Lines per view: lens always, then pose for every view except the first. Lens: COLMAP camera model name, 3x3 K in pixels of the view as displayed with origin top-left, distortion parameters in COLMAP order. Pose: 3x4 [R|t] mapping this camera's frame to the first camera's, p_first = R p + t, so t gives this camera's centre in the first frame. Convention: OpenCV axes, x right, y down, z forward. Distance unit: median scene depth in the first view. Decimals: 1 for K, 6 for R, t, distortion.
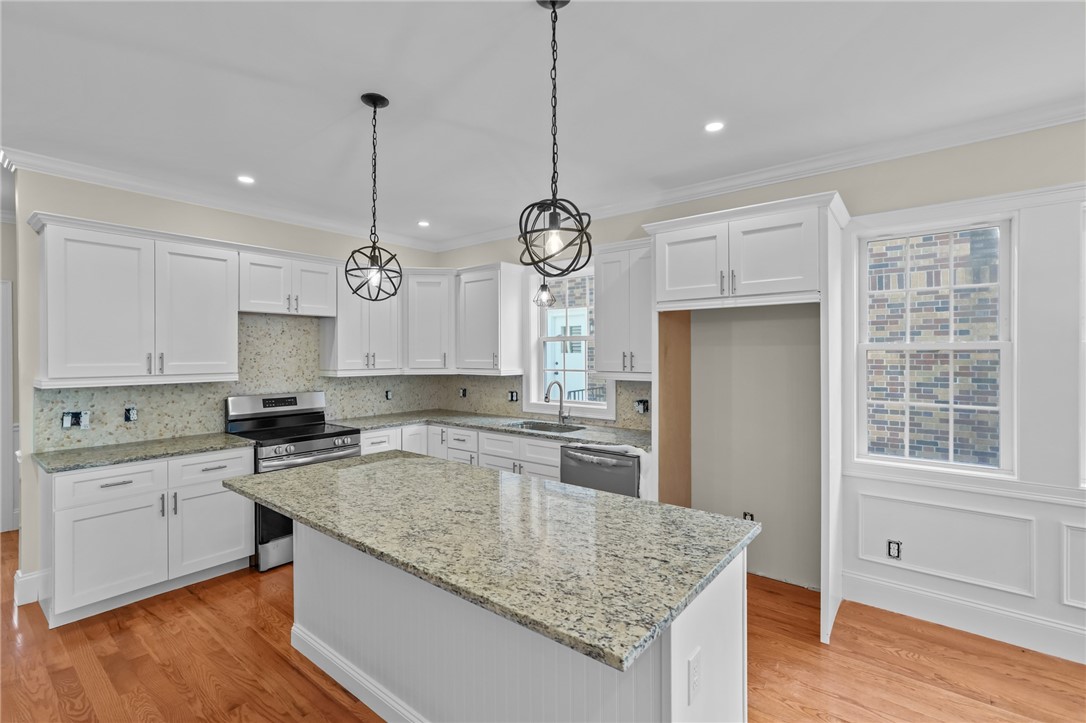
lens RADIAL K [[493.6, 0, 549.3], [0, 493.6, 351.8], [0, 0, 1]] dist [-0.017721, 0.014544]
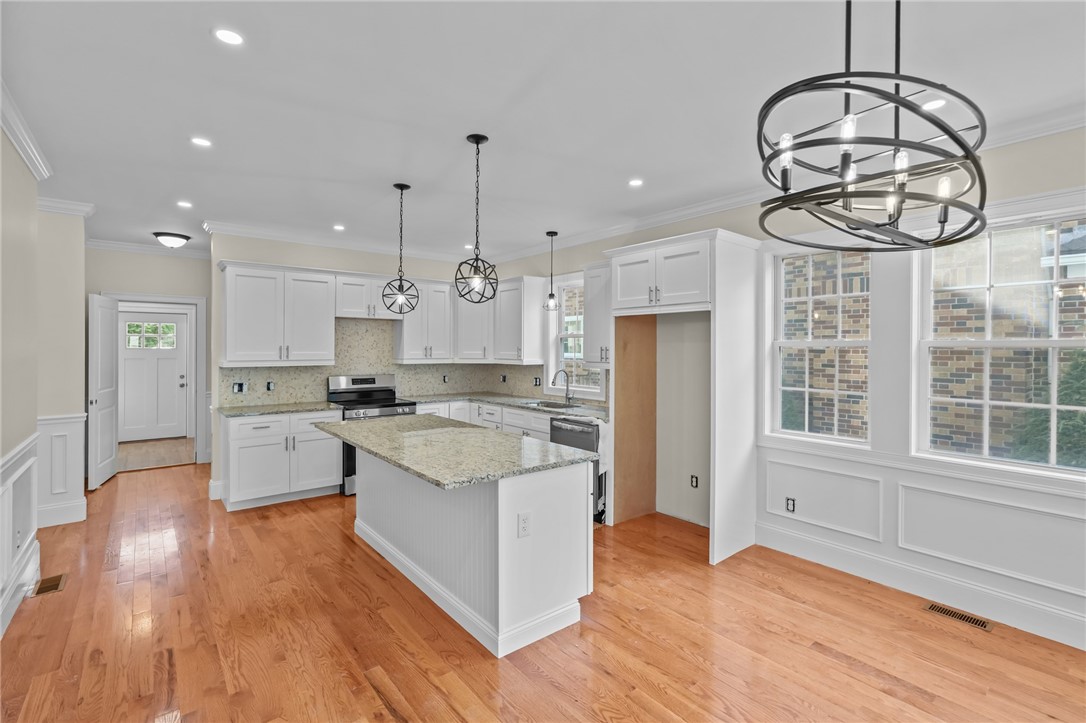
lens RADIAL K [[493.6, 0, 545.7], [0, 493.6, 342.8], [0, 0, 1]] dist [-0.017721, 0.014544]
pose [[0.977885, 0.003771, -0.209108, 0.278280], [-0.004966, 0.999974, -0.005192, -0.002377], [0.209083, 0.006116, 0.977879, -0.289571]]
